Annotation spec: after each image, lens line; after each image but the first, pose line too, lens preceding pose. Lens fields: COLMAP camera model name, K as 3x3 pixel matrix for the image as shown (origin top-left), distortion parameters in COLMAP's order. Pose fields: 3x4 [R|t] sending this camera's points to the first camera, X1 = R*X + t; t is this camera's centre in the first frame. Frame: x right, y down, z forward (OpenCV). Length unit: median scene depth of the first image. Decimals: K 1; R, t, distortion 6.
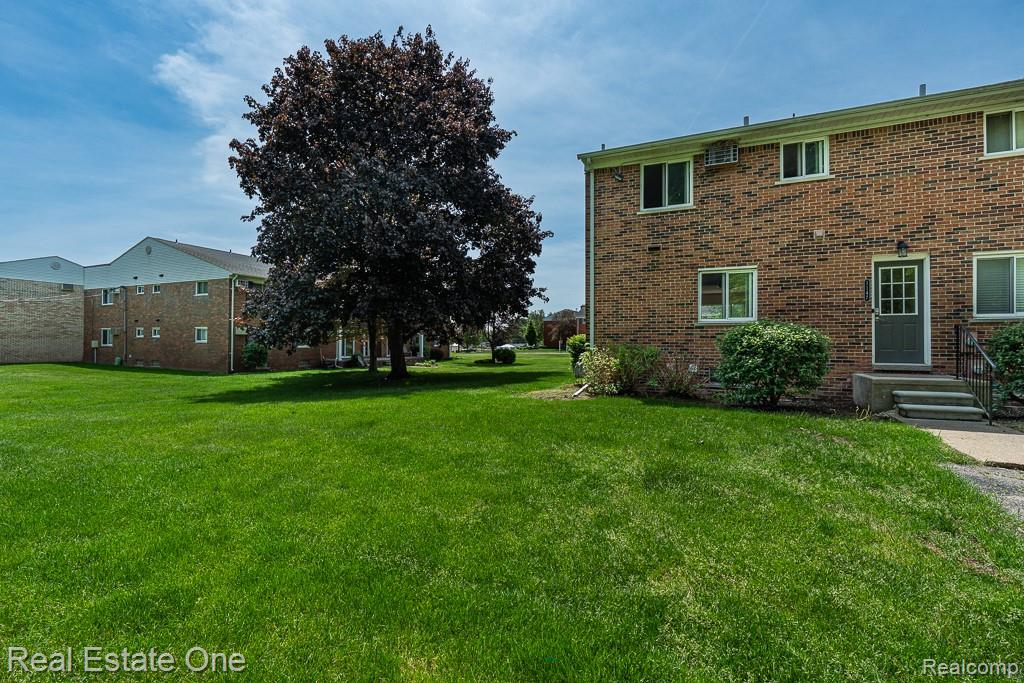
lens RADIAL K [[444.7, 0, 513.2], [0, 444.7, 336.1], [0, 0, 1]] dist [0.006880, -0.000123]
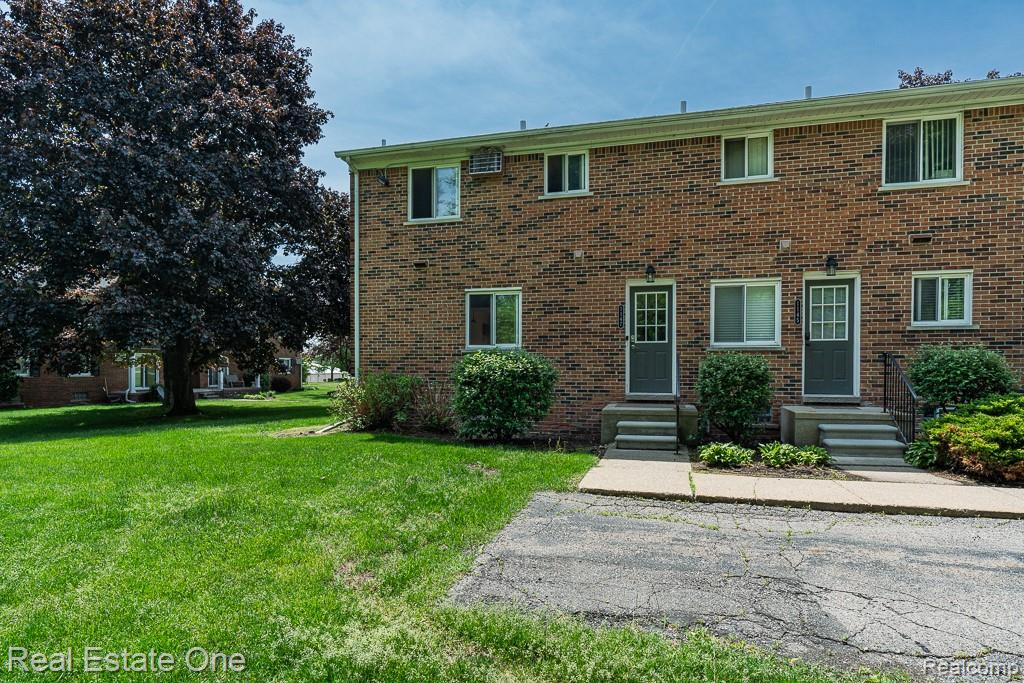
lens RADIAL K [[545.3, 0, 512.1], [0, 545.3, 374.7], [0, 0, 1]] dist [0.001096, -0.000242]
pose [[0.989722, -0.001972, 0.142993, 0.370632], [-0.001745, 0.999664, 0.025864, -0.007456], [-0.142996, -0.025847, 0.989386, -0.111071]]
